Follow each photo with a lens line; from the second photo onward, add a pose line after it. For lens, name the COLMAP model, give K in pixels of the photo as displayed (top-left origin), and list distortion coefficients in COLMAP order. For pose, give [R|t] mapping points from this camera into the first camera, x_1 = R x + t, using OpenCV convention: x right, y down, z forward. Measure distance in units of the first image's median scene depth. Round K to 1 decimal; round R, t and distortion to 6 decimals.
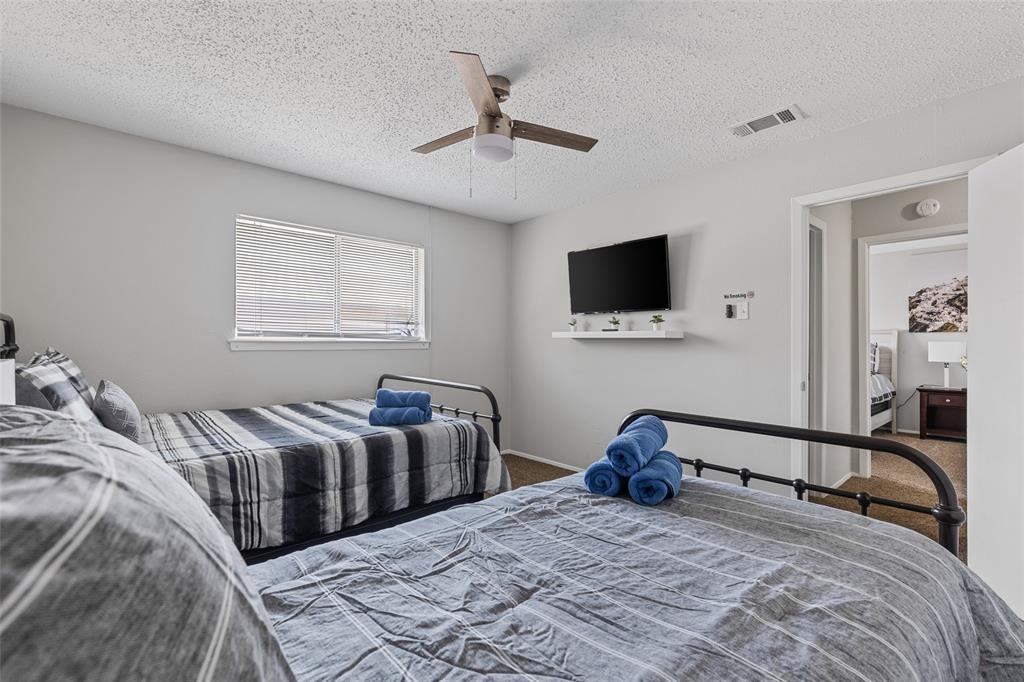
lens RADIAL K [[454.4, 0, 510.5], [0, 454.4, 338.0], [0, 0, 1]] dist [0.000211, 0.000253]
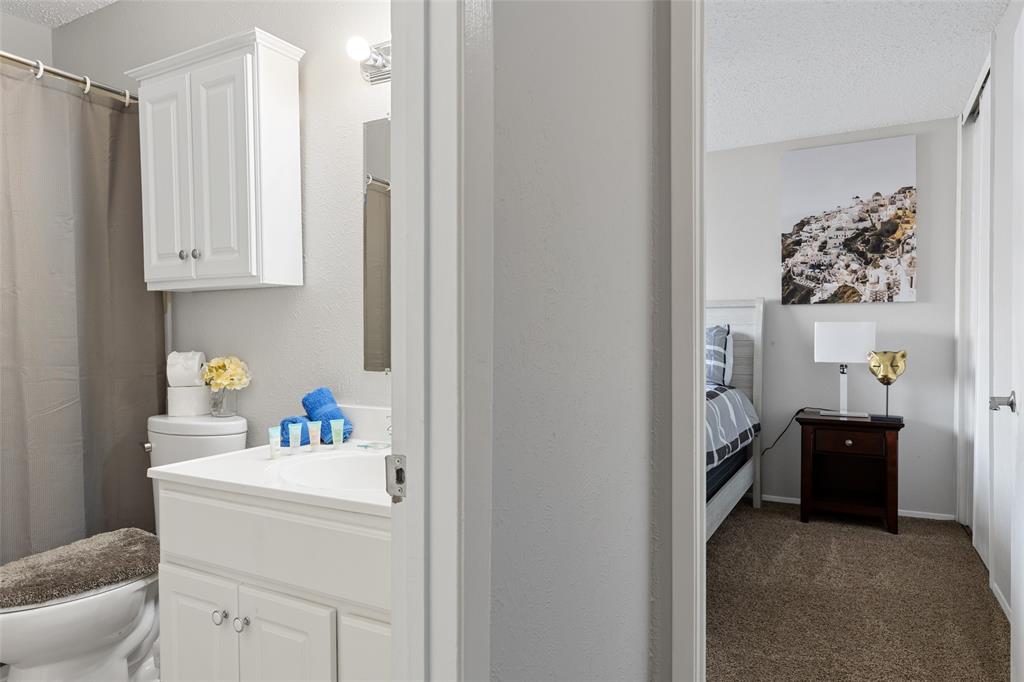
lens RADIAL K [[647.6, 0, 512.0], [0, 647.6, 341.0], [0, 0, 1]] dist [0.016473, -0.002522]
pose [[0.939535, -0.006589, 0.342390, 0.358253], [0.001135, 0.999869, 0.016125, 0.016626], [-0.342452, -0.014761, 0.939420, 0.437009]]
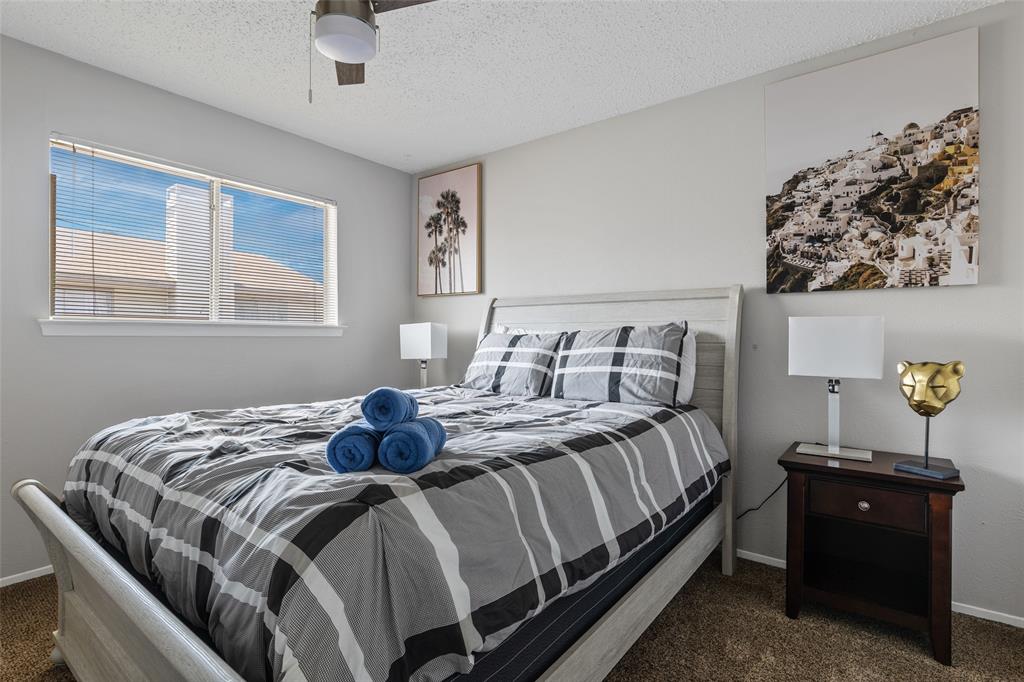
lens RADIAL K [[502.9, 0, 509.5], [0, 502.9, 337.7], [0, 0, 1]] dist [-0.001264, 0.001585]
pose [[0.980879, -0.002488, 0.194603, 0.612618], [0.000269, 0.999935, 0.011432, 0.019055], [-0.194618, -0.011161, 0.980816, 0.661782]]
